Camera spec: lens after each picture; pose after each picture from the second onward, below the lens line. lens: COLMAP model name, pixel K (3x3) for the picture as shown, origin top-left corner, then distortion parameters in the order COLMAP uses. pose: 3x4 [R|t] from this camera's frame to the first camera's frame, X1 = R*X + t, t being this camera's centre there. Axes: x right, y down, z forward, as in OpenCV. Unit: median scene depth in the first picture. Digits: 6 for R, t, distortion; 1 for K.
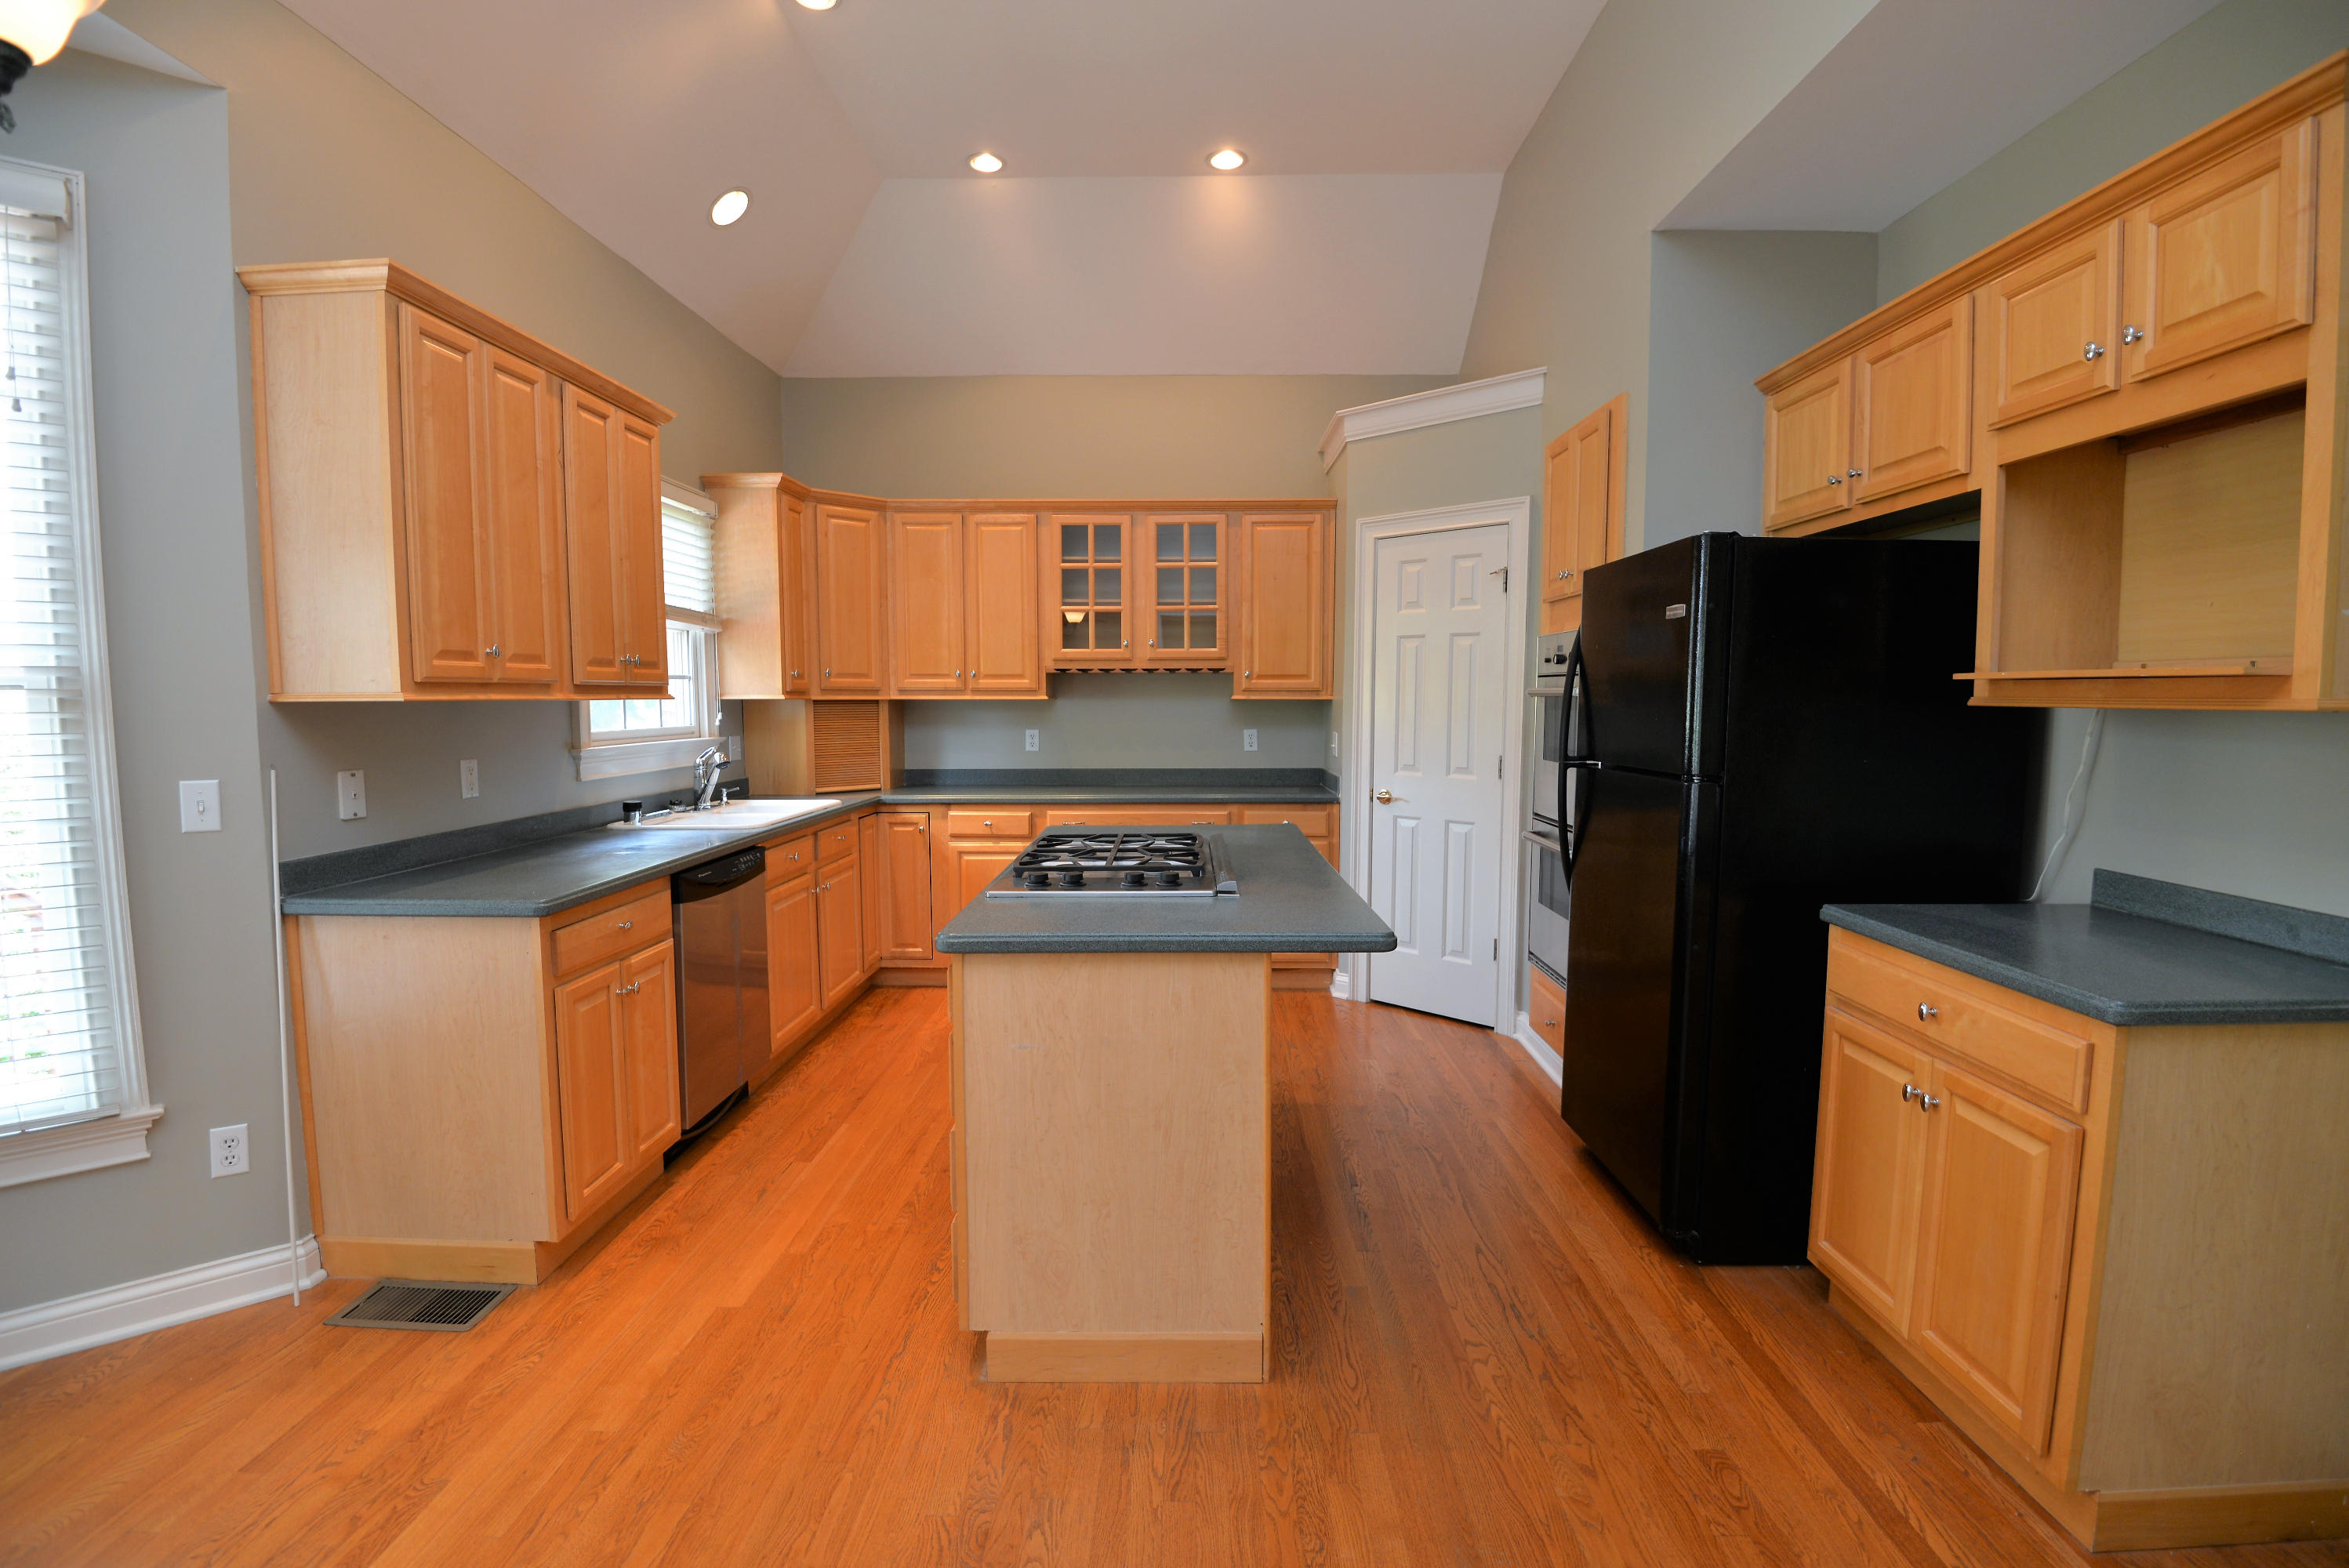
lens RADIAL K [[1082.6, 0, 1172.4], [0, 1082.6, 788.5], [0, 0, 1]] dist [0.000360, -0.029728]
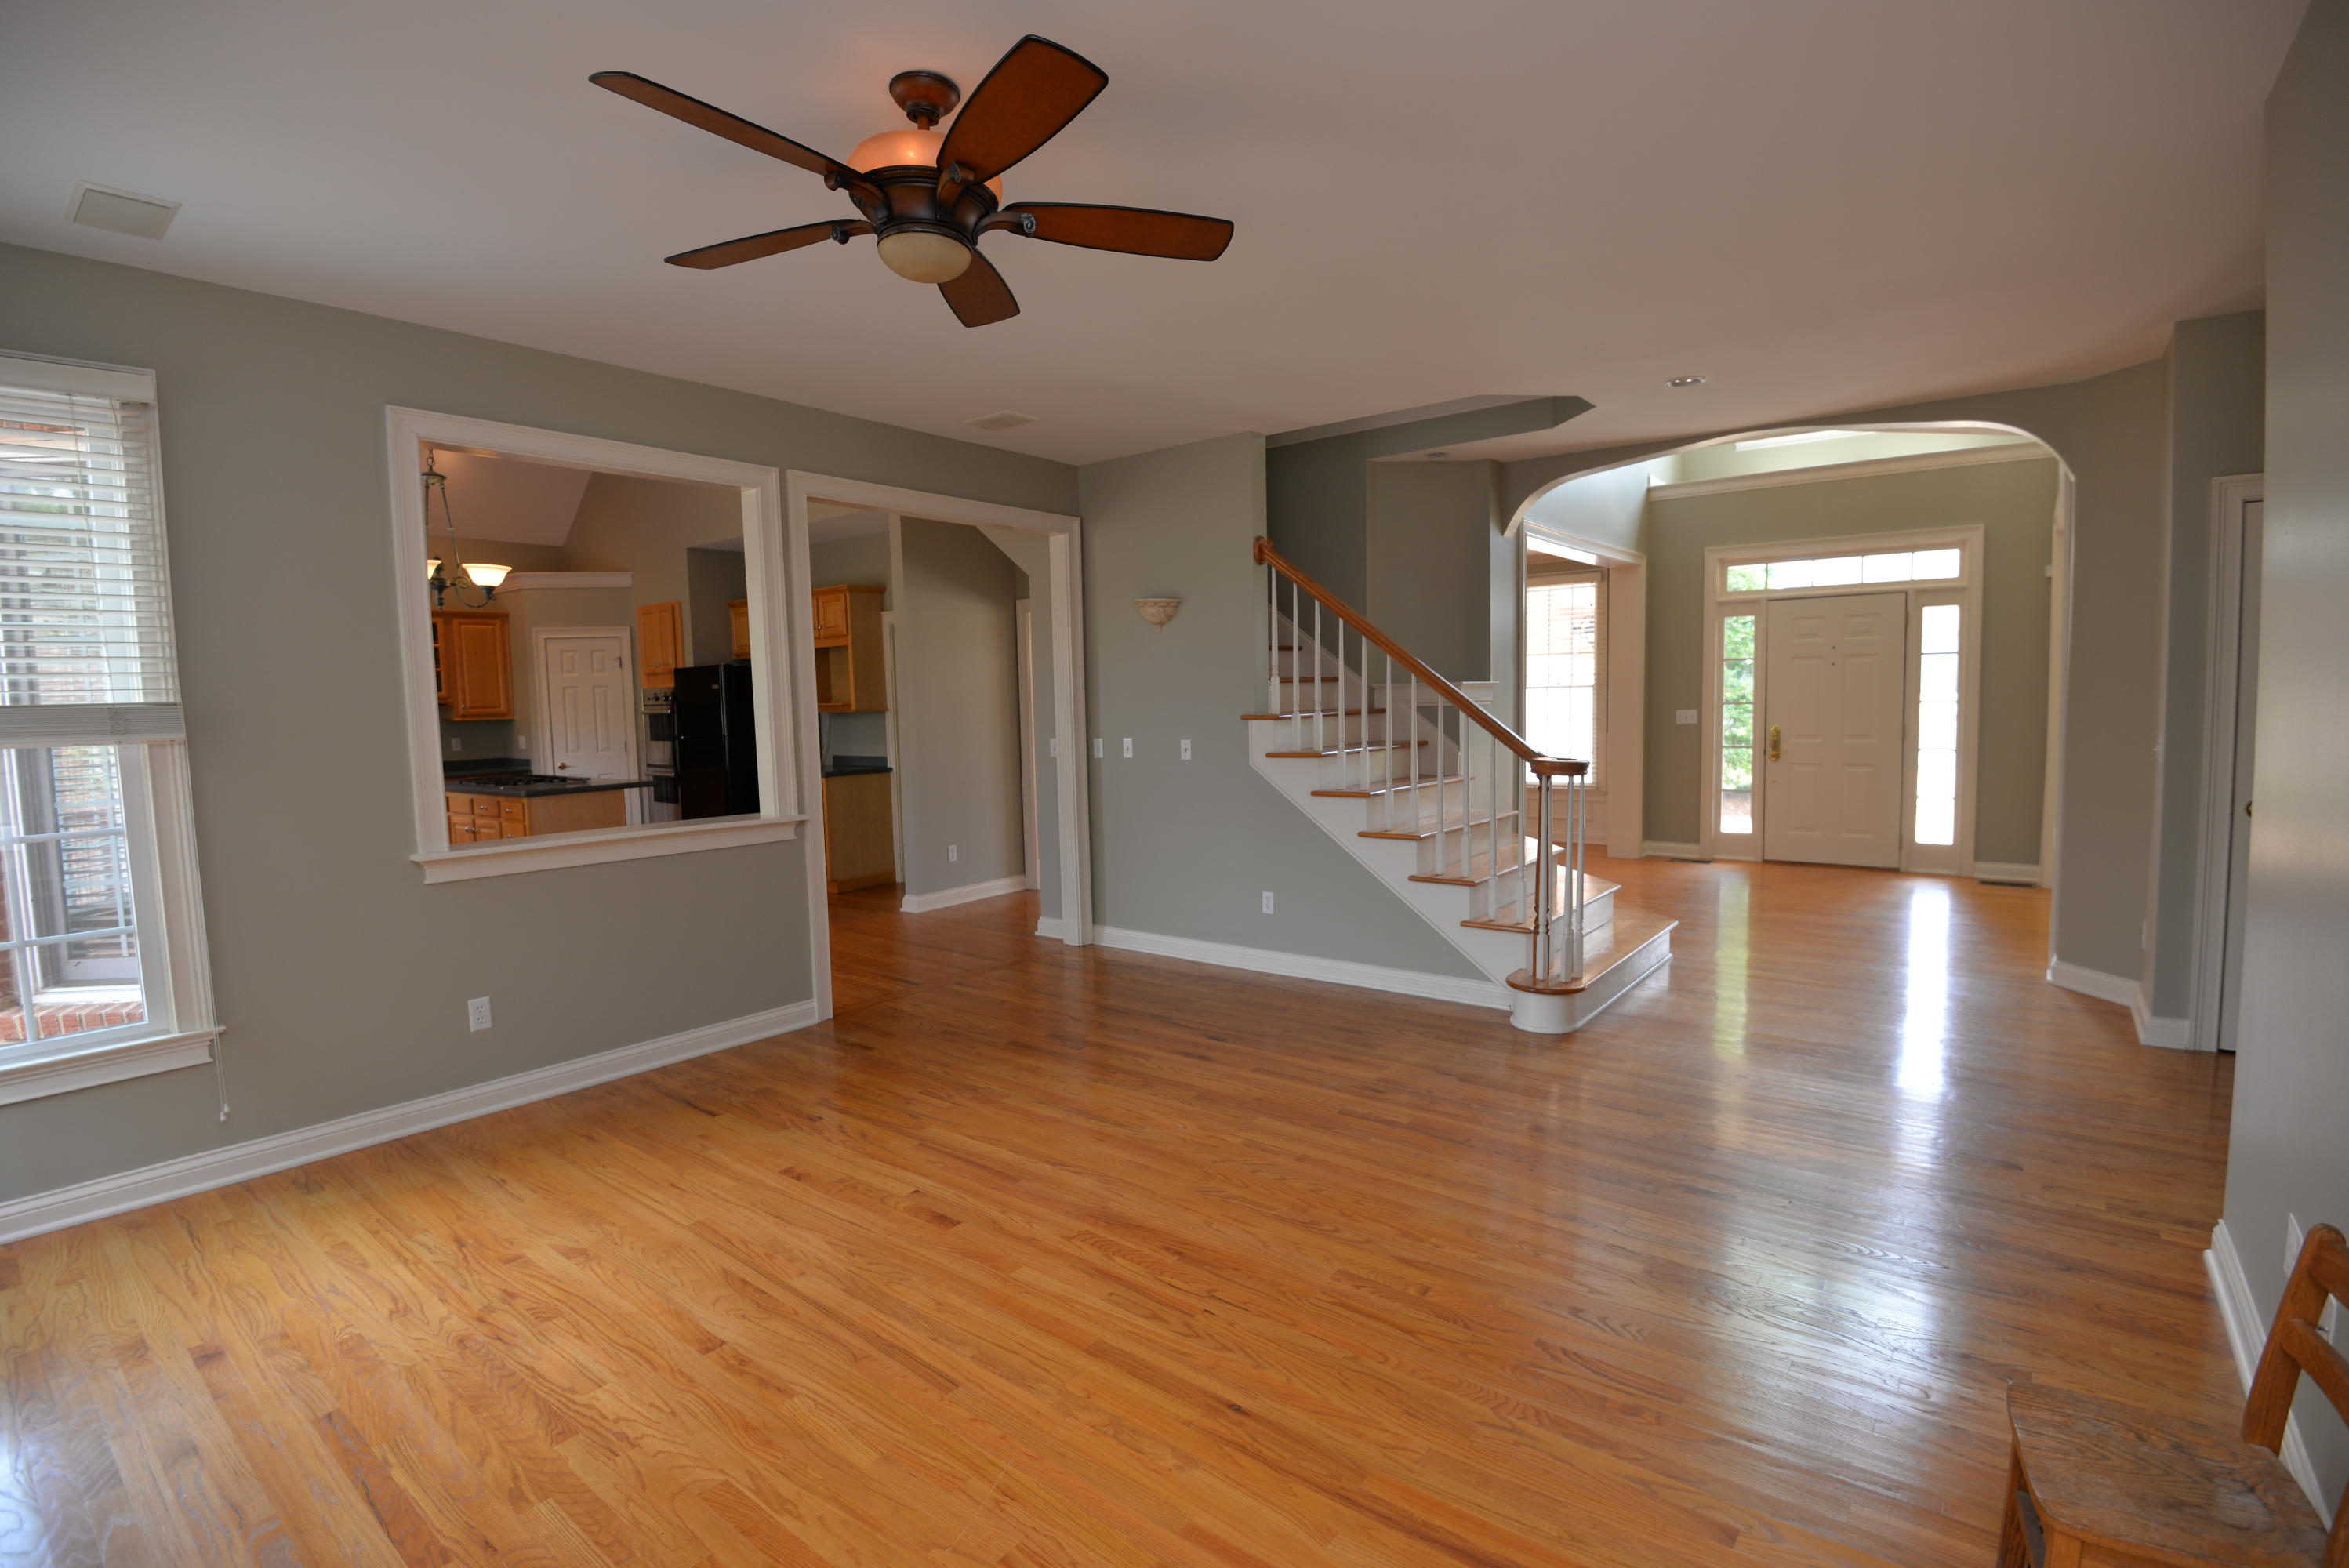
lens RADIAL K [[1082.6, 0, 1172.4], [0, 1082.6, 788.5], [0, 0, 1]] dist [0.000360, -0.029728]
pose [[0.604781, -0.080761, 0.792286, -0.929687], [0.090827, 0.995348, 0.032129, 0.115018], [-0.791196, 0.052530, 0.609303, -1.465523]]
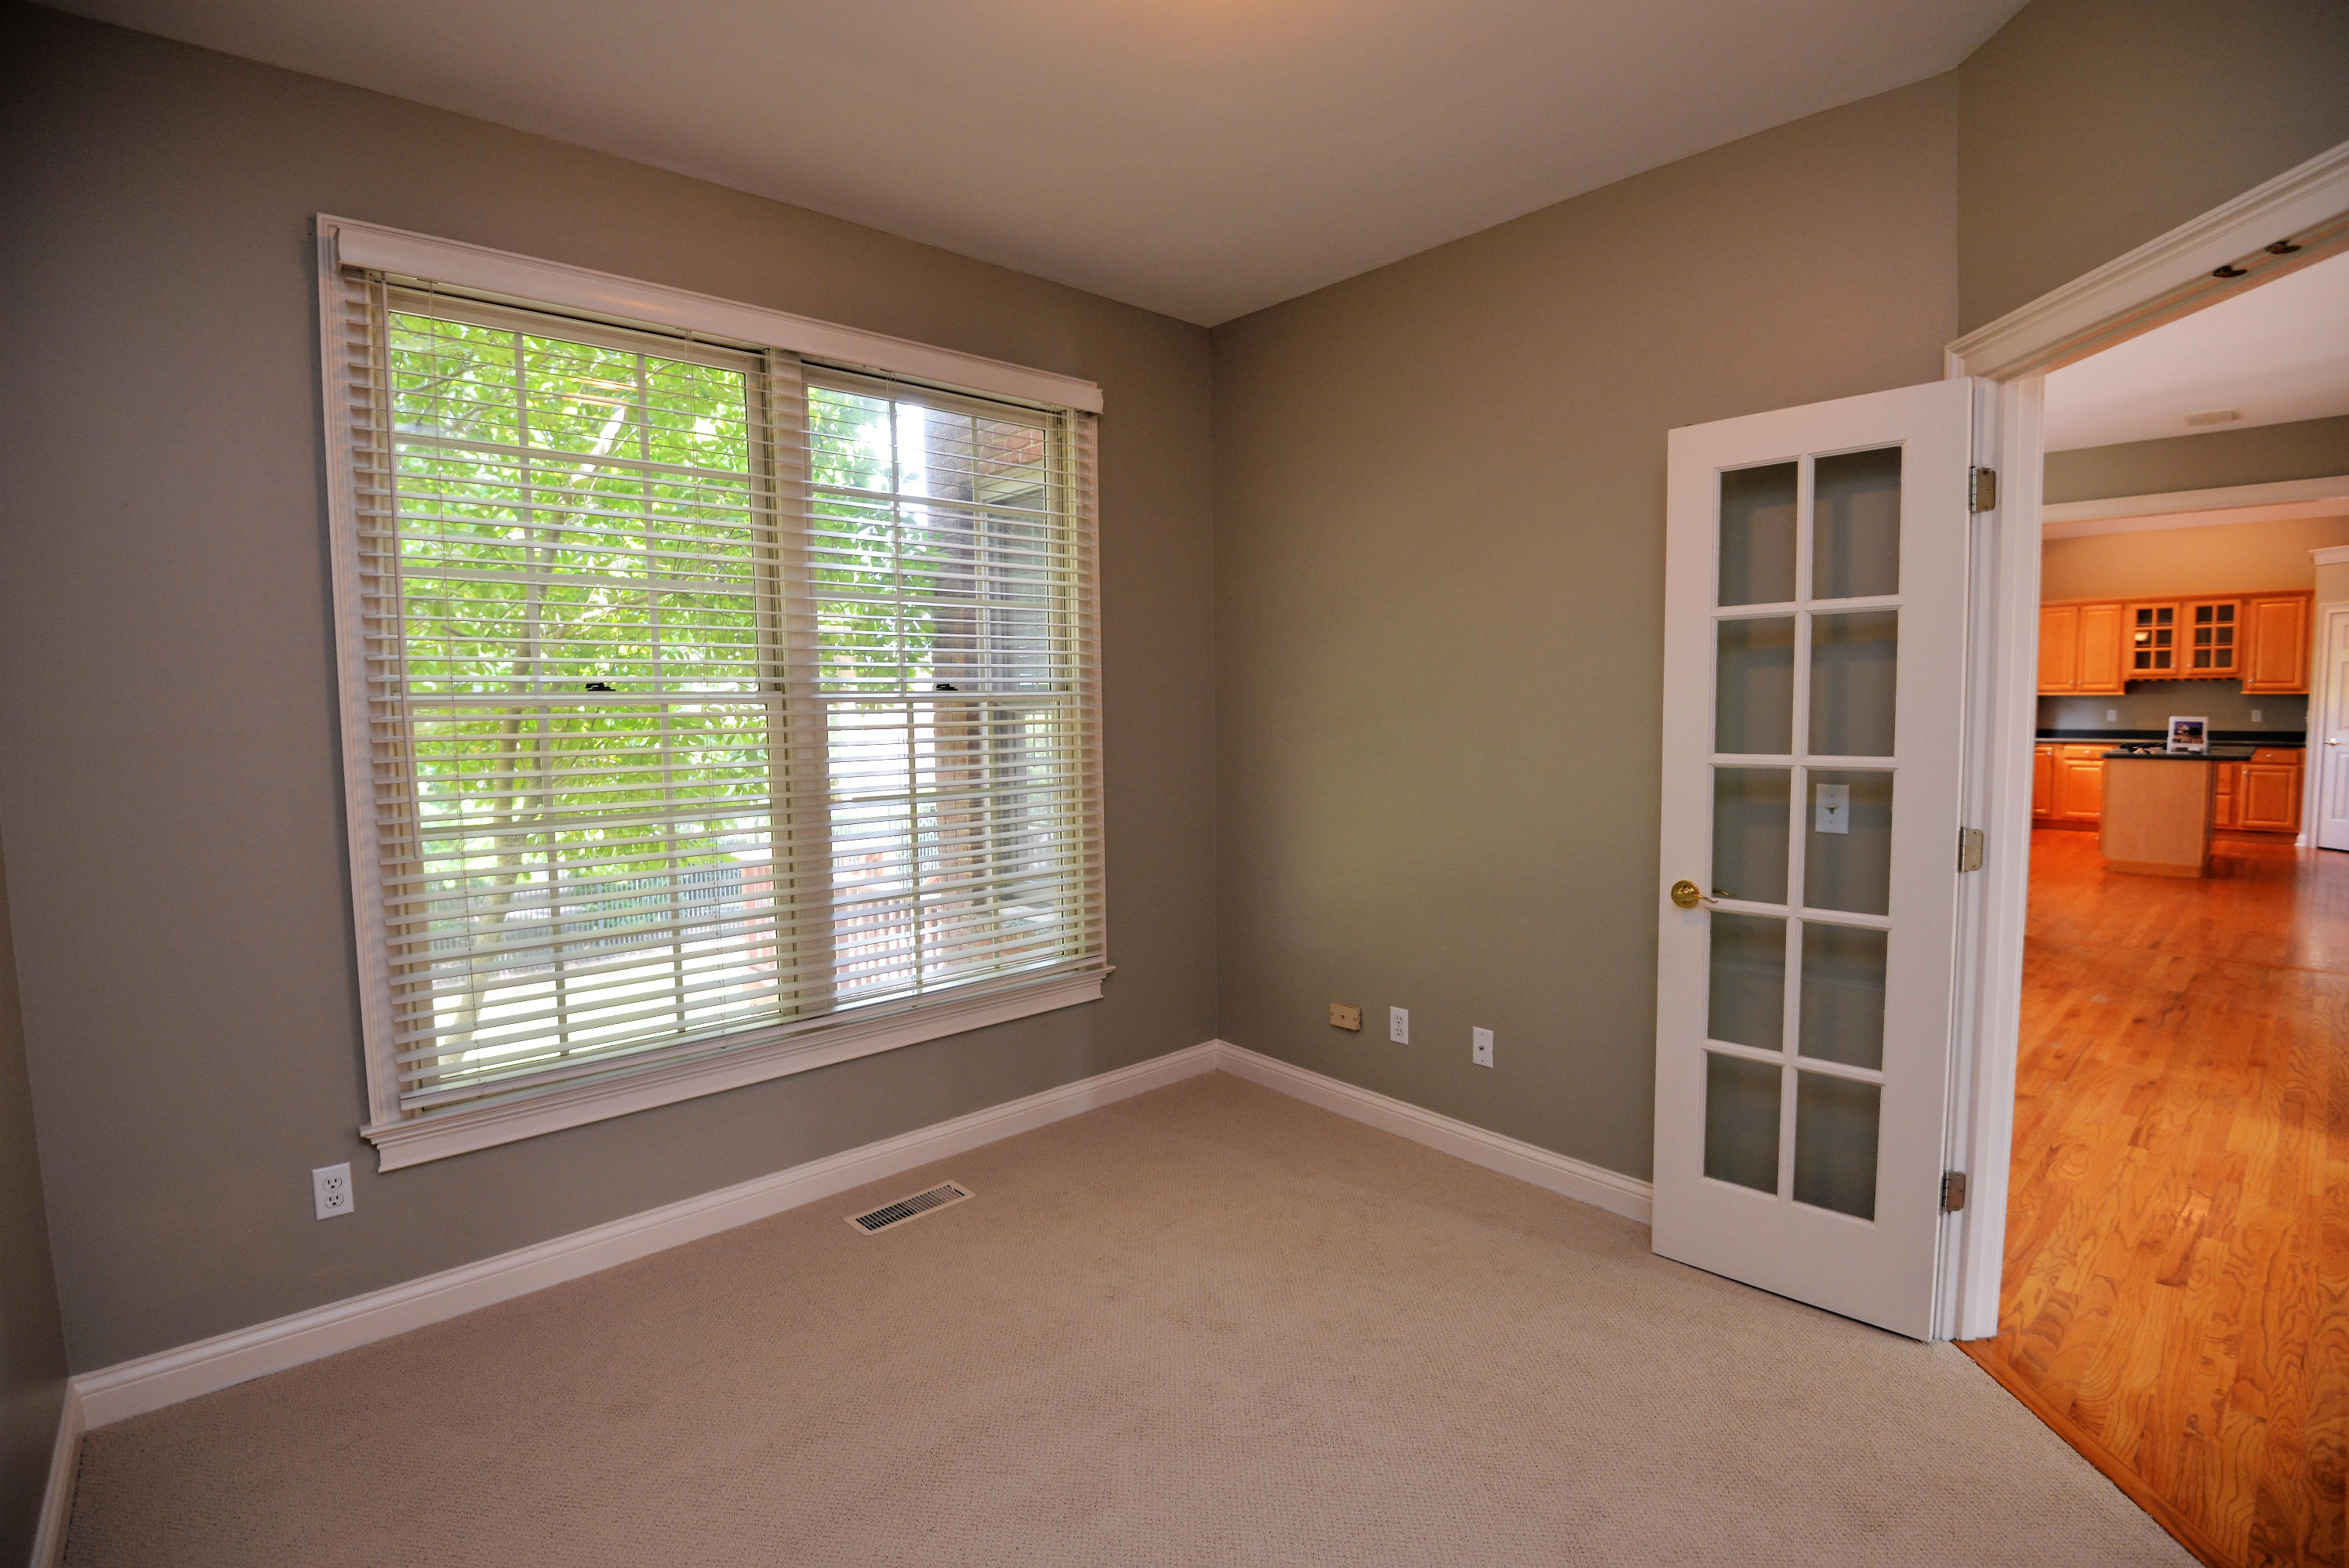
lens RADIAL K [[1100.7, 0, 1174.5], [0, 1100.7, 784.0], [0, 0, 1]] dist [-0.058538, 0.007301]
pose [[0.682901, 0.047793, -0.728945, 0.171081], [-0.049261, 0.998599, 0.019323, 0.198257], [0.728848, 0.022712, 0.684299, -2.415642]]
